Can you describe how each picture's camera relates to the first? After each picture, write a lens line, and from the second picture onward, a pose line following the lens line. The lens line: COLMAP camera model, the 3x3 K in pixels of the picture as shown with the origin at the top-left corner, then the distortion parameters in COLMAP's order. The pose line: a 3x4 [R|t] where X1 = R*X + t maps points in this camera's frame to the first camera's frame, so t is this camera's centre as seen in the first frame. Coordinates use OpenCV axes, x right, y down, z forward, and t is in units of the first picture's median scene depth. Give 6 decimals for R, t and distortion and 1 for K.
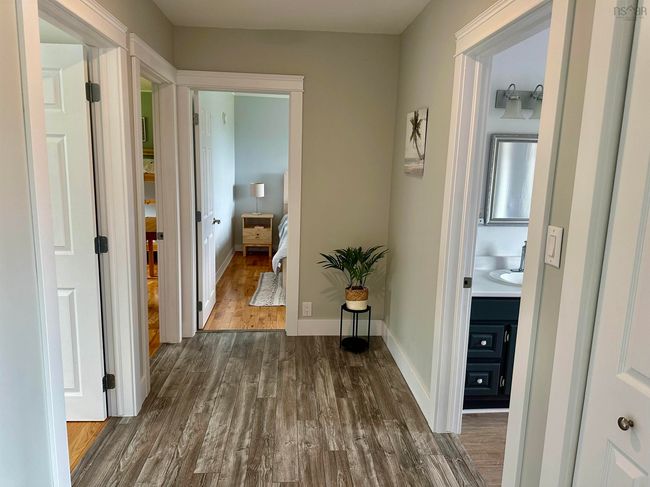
lens RADIAL K [[459.0, 0, 326.2], [0, 459.0, 241.2], [0, 0, 1]] dist [0.109104, -0.157410]
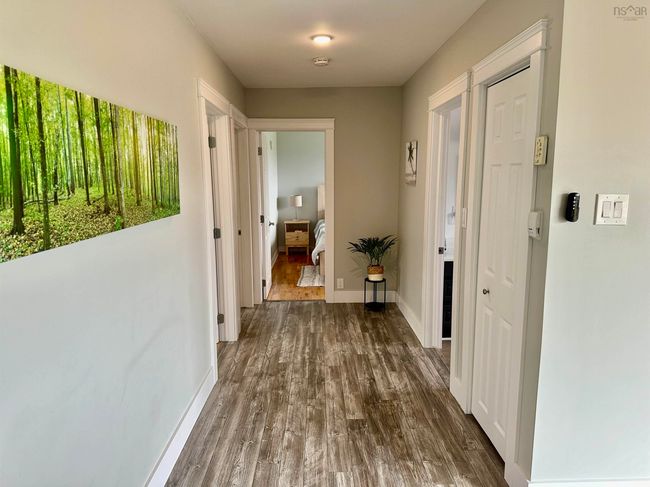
lens RADIAL K [[452.9, 0, 325.0], [0, 452.9, 243.5], [0, 0, 1]] dist [0.116724, -0.151304]
pose [[0.997548, -0.025378, -0.065227, 0.005000], [0.024094, 0.999501, -0.020402, 0.059361], [0.065712, 0.018781, 0.997662, -0.409090]]
